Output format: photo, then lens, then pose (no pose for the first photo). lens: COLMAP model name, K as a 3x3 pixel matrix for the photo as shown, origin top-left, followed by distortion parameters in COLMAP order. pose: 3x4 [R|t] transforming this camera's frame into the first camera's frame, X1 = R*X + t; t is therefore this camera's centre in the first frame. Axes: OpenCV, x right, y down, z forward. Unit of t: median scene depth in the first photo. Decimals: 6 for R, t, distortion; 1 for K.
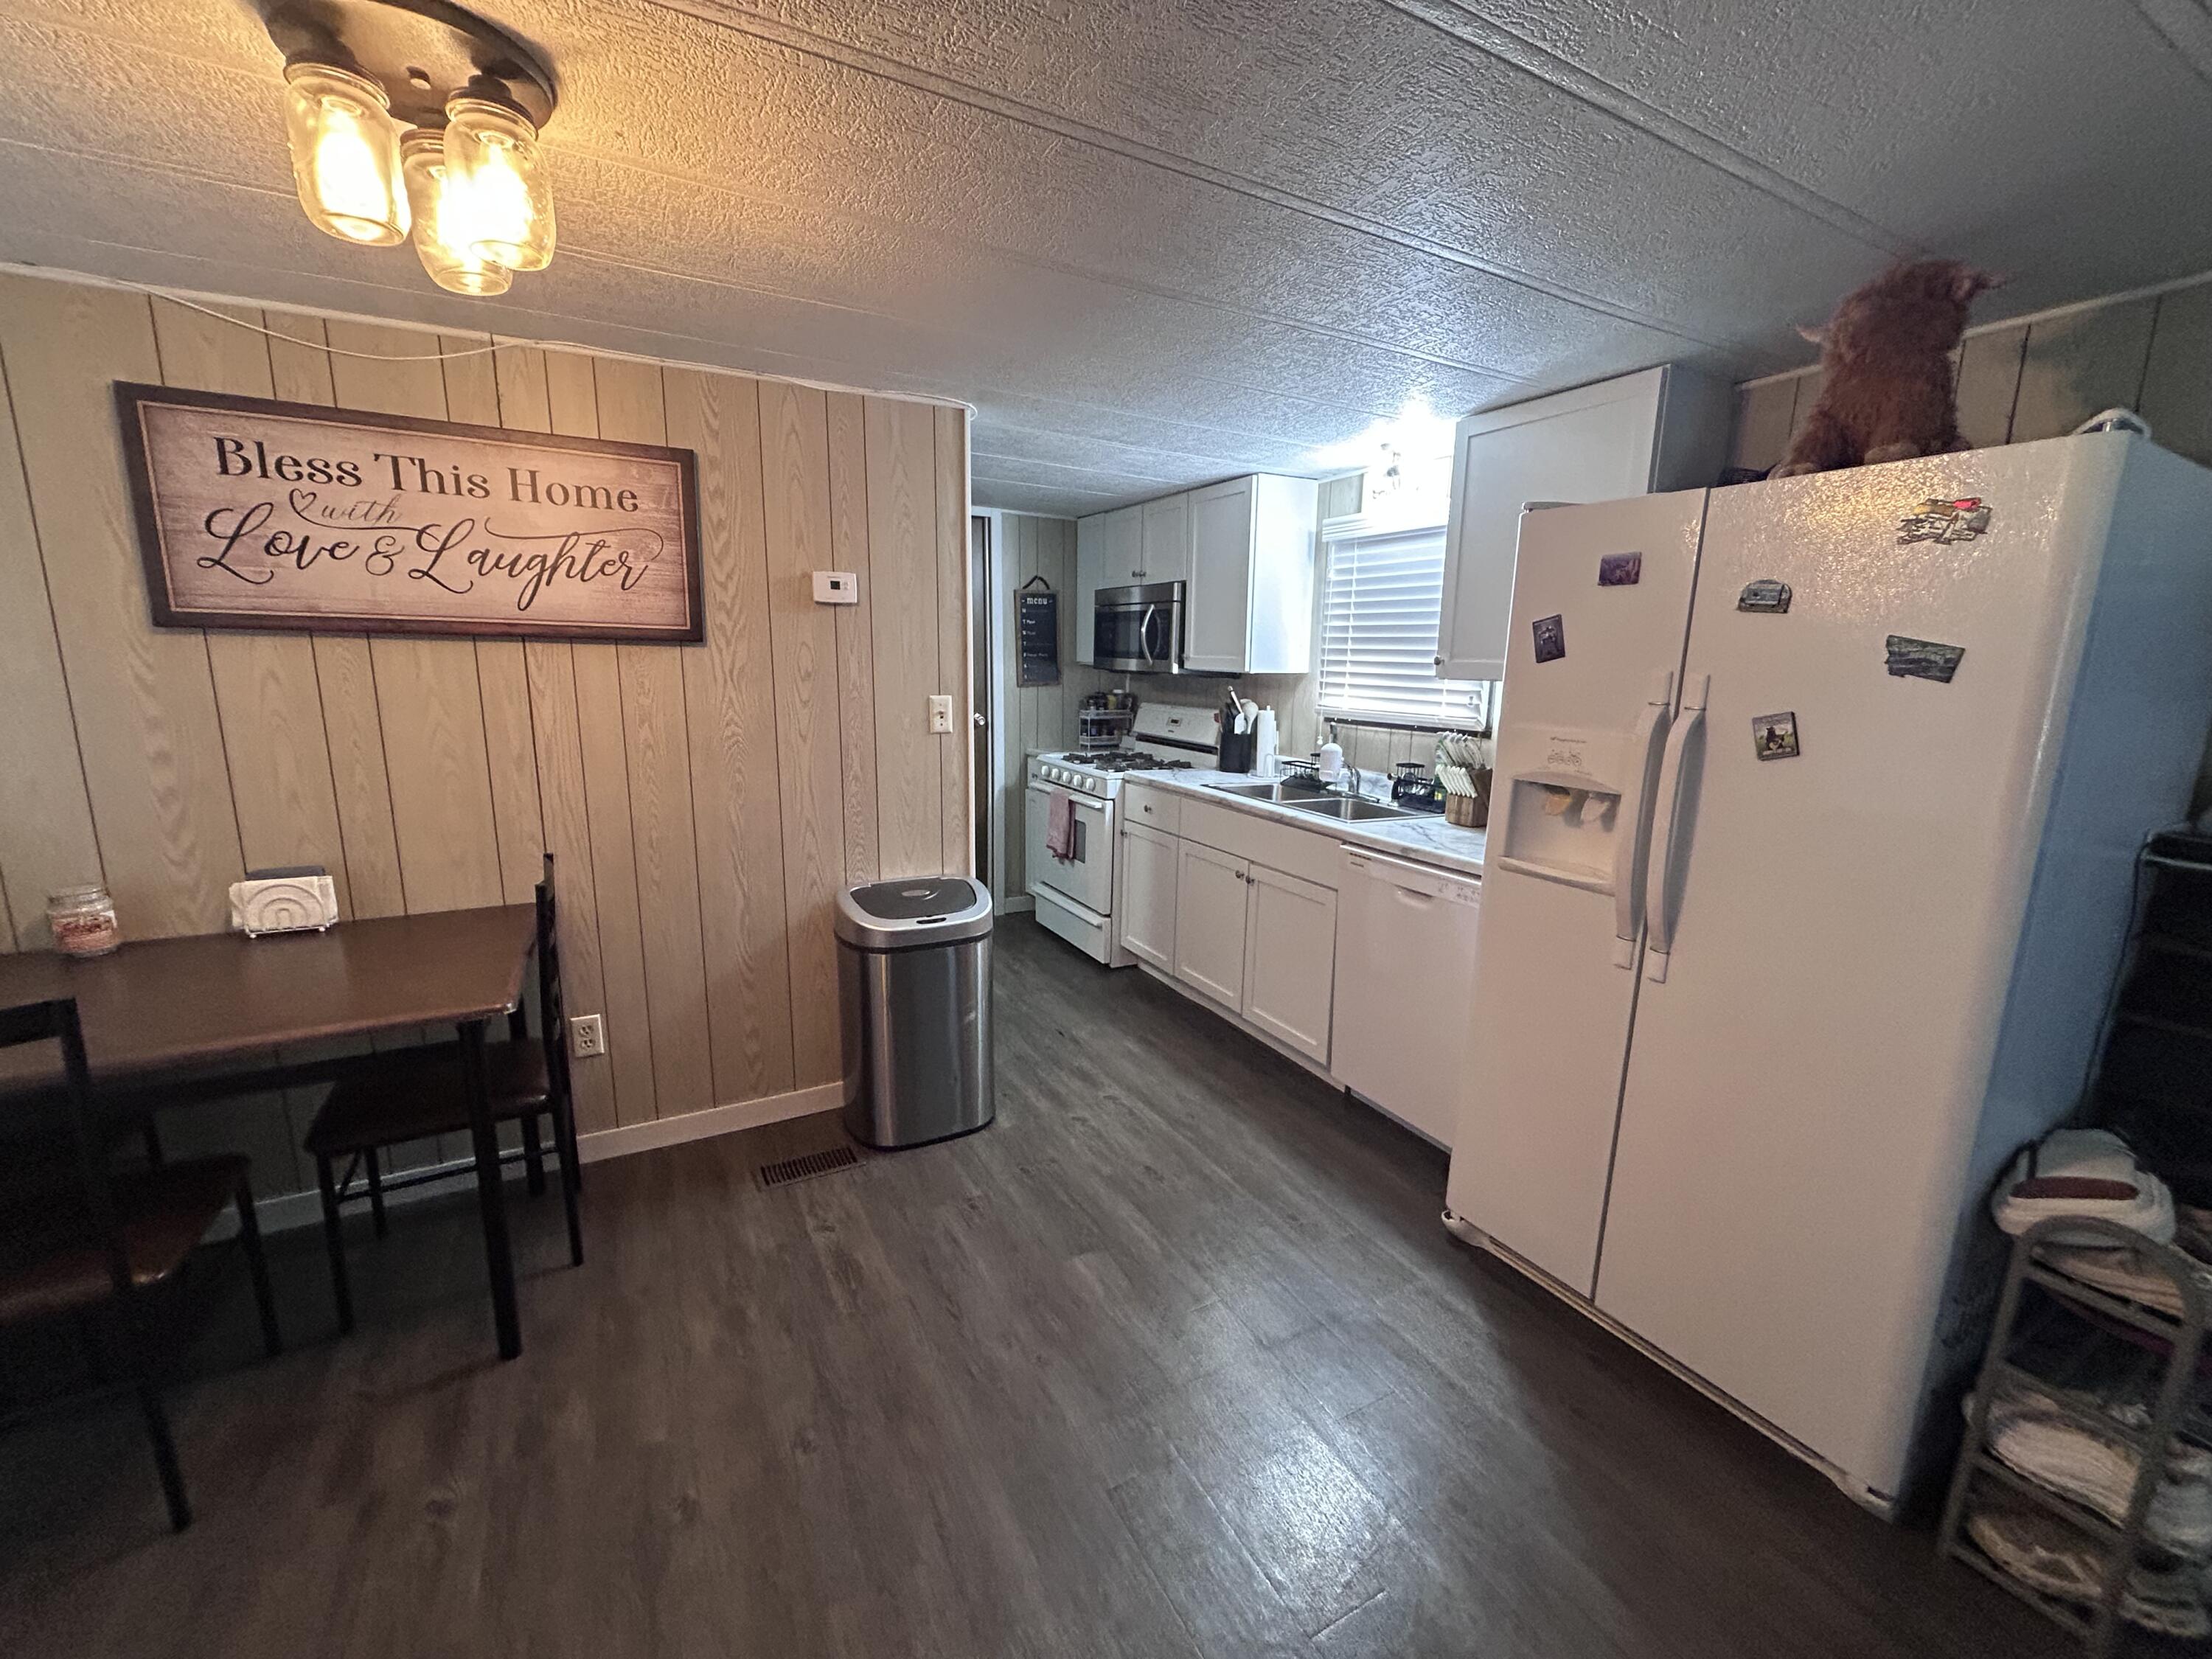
lens RADIAL K [[899.5, 0, 1106.2], [0, 899.5, 827.2], [0, 0, 1]] dist [-0.002916, 0.001406]
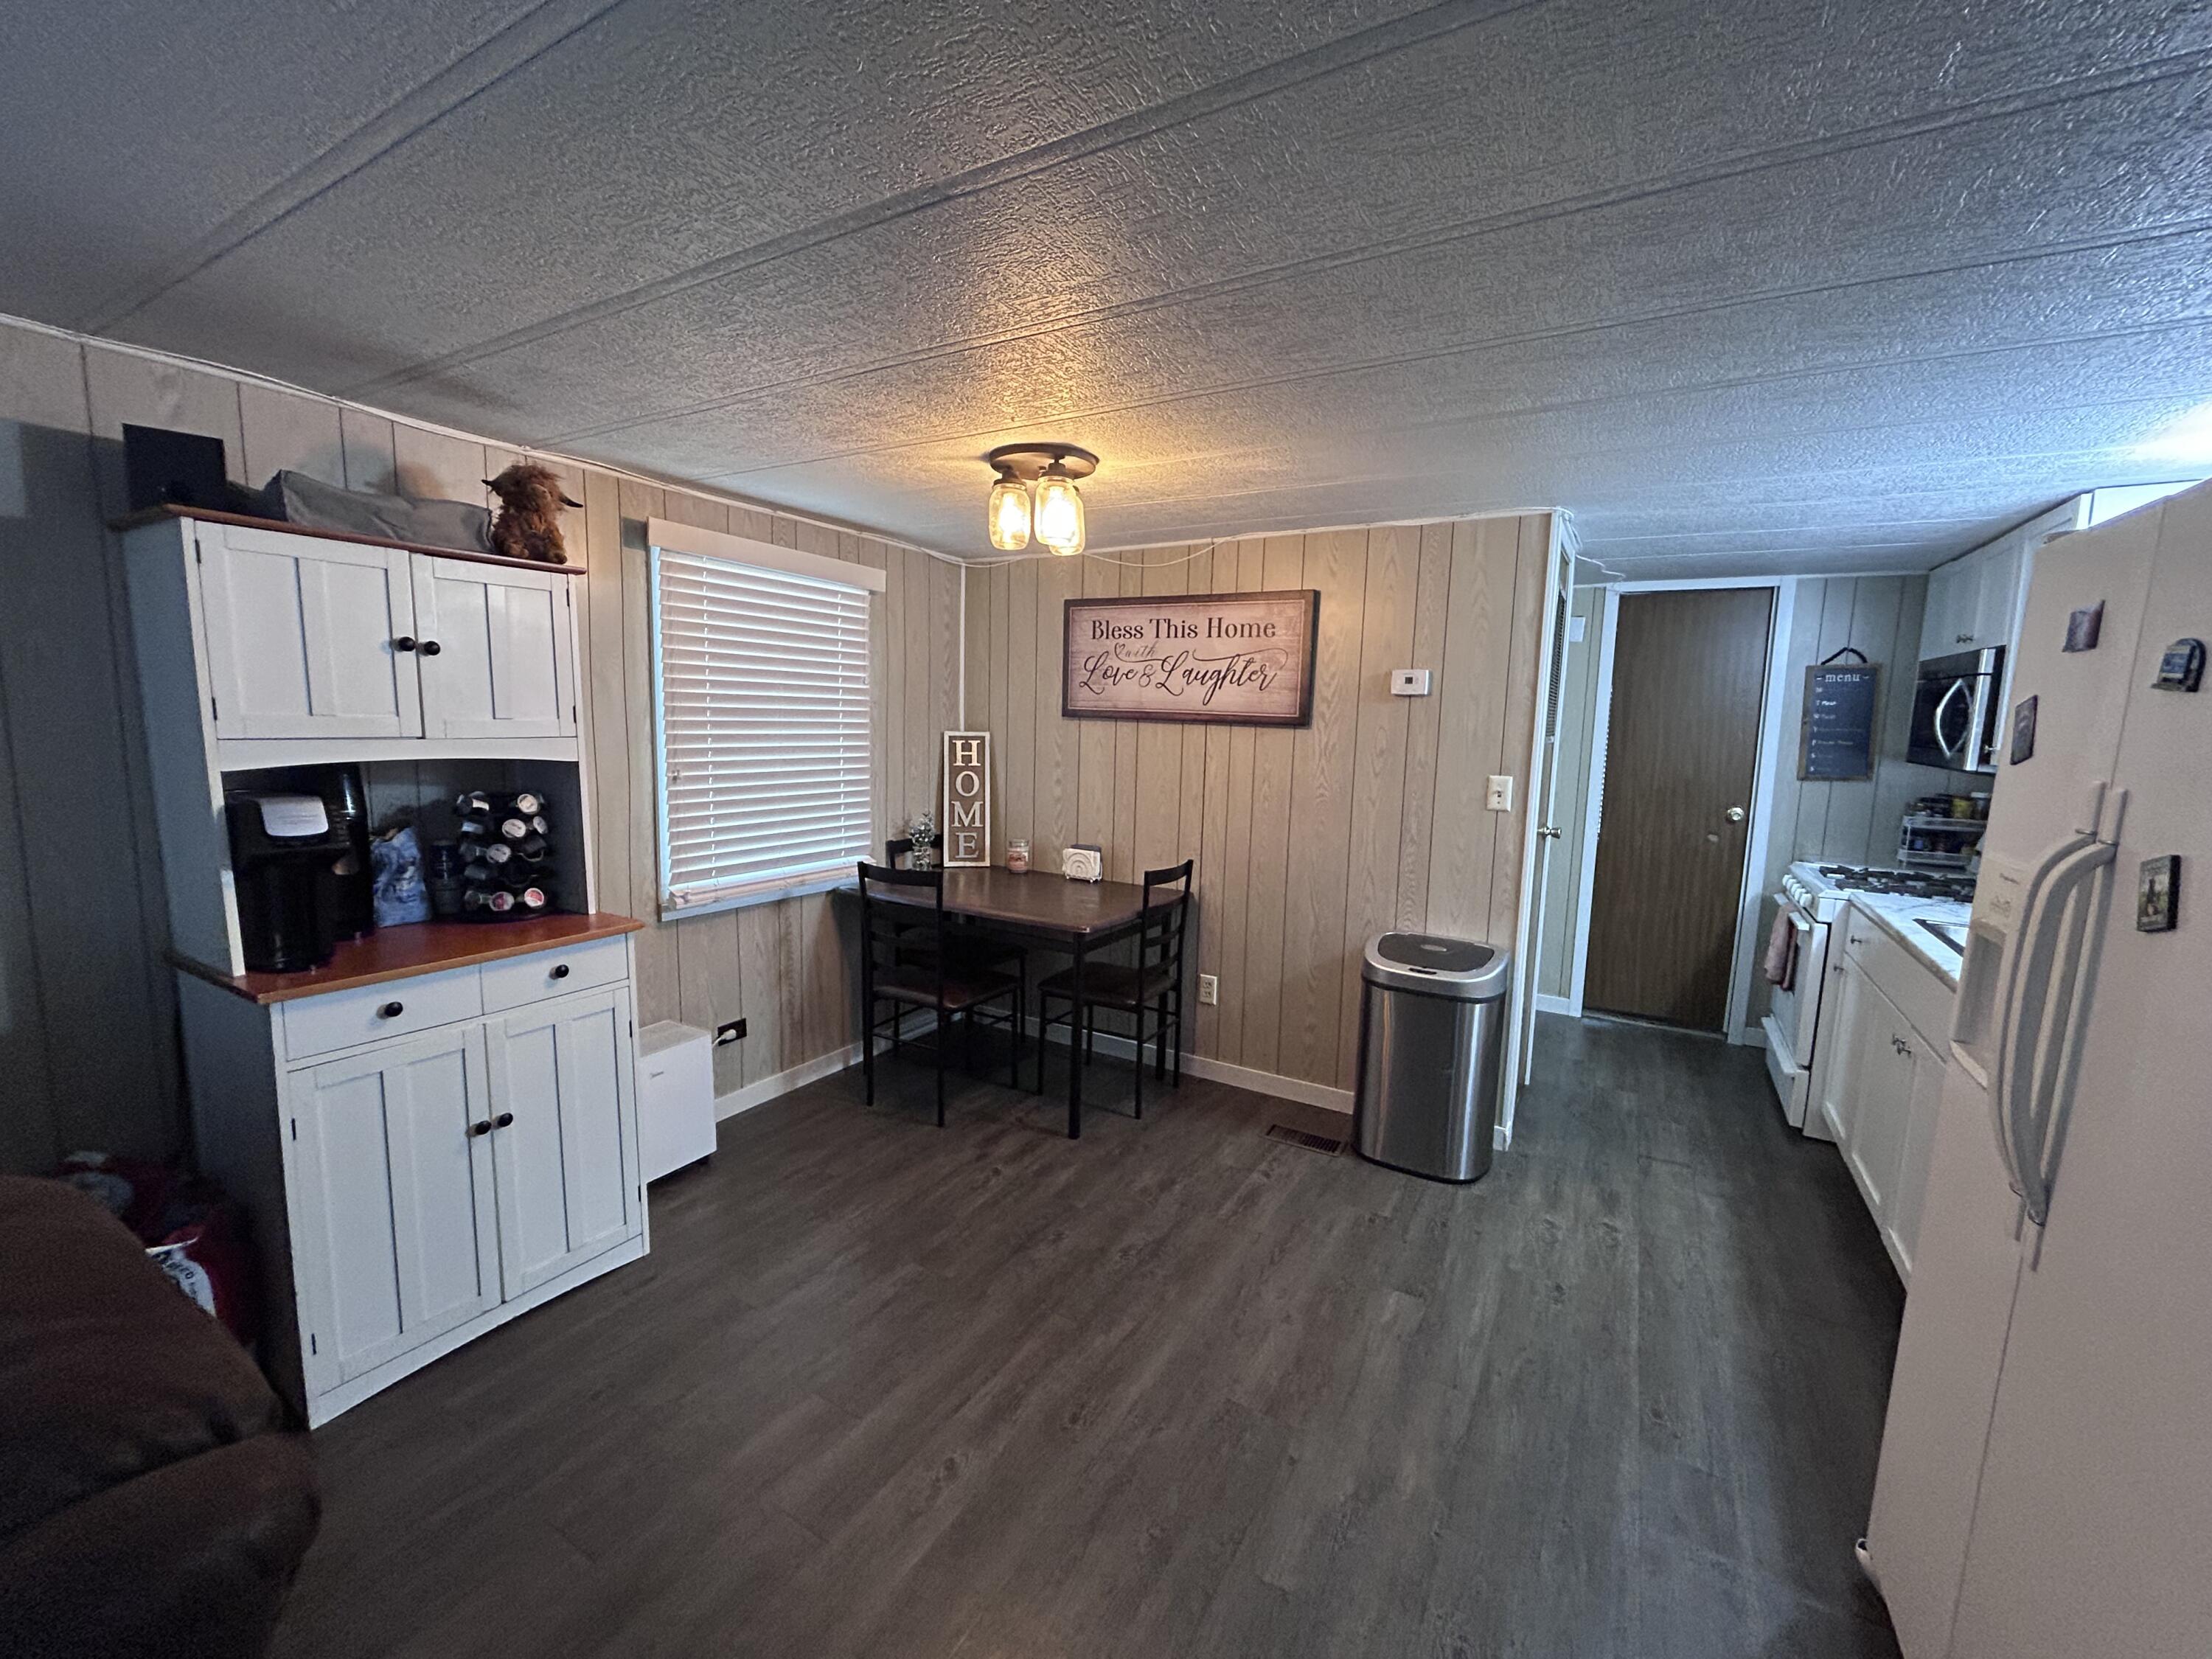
lens RADIAL K [[899.5, 0, 1104.7], [0, 899.5, 828.1], [0, 0, 1]] dist [-0.002916, 0.001406]
pose [[0.509846, 0.103923, -0.853965, 0.571926], [-0.177669, 0.983995, 0.013673, -0.017764], [0.841719, 0.144752, 0.520150, 0.057091]]
